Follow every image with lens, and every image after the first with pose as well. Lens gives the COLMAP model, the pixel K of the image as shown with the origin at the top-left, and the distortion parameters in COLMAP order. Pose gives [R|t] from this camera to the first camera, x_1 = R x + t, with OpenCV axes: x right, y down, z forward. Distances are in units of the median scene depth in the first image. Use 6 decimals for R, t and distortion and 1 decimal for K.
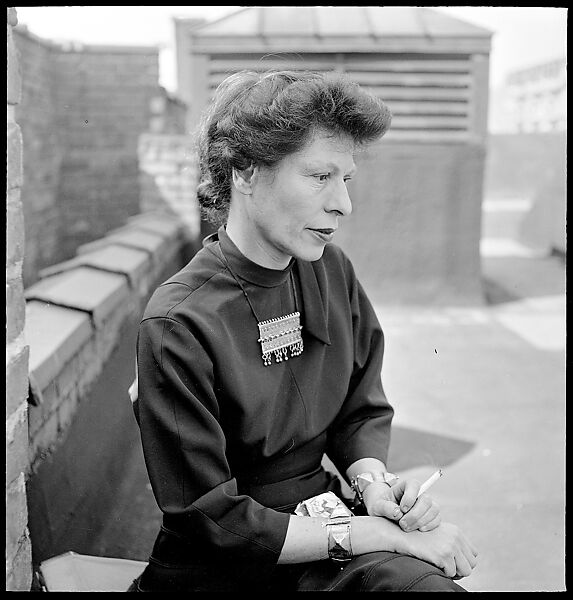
lens RADIAL K [[902.8, 0, 331.9], [0, 902.8, 315.4], [0, 0, 1]] dist [-0.054273, 0.000000]
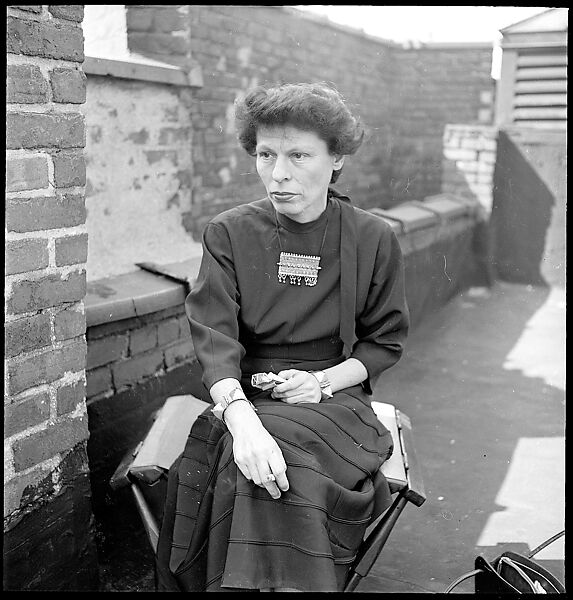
lens RADIAL K [[904.0, 0, 283.5], [0, 904.0, 297.0], [0, 0, 1]] dist [-0.036376, 0.000000]
pose [[0.860270, 0.095770, -0.500764, 0.183851], [-0.098902, 0.994889, 0.020365, 0.009655], [0.500155, 0.032007, 0.865344, -0.062585]]
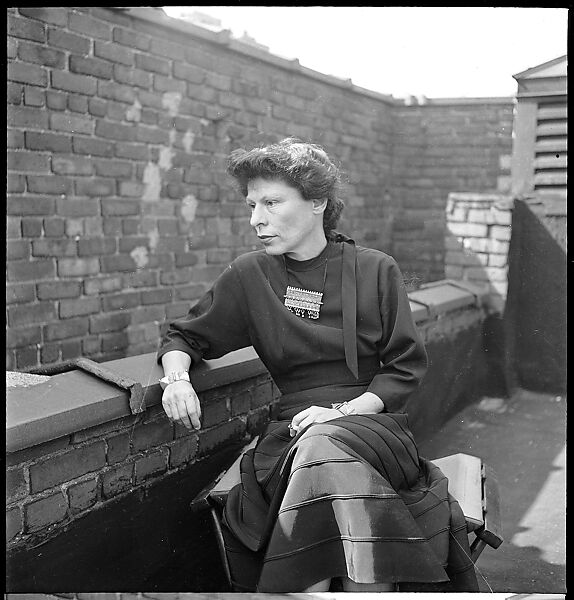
lens RADIAL K [[902.8, 0, 310.2], [0, 902.8, 282.1], [0, 0, 1]] dist [-0.054273, 0.000000]
pose [[0.843302, 0.045302, -0.535527, 0.145101], [-0.102832, 0.991632, -0.078045, -0.026358], [0.527511, 0.120885, 0.840904, 0.172746]]
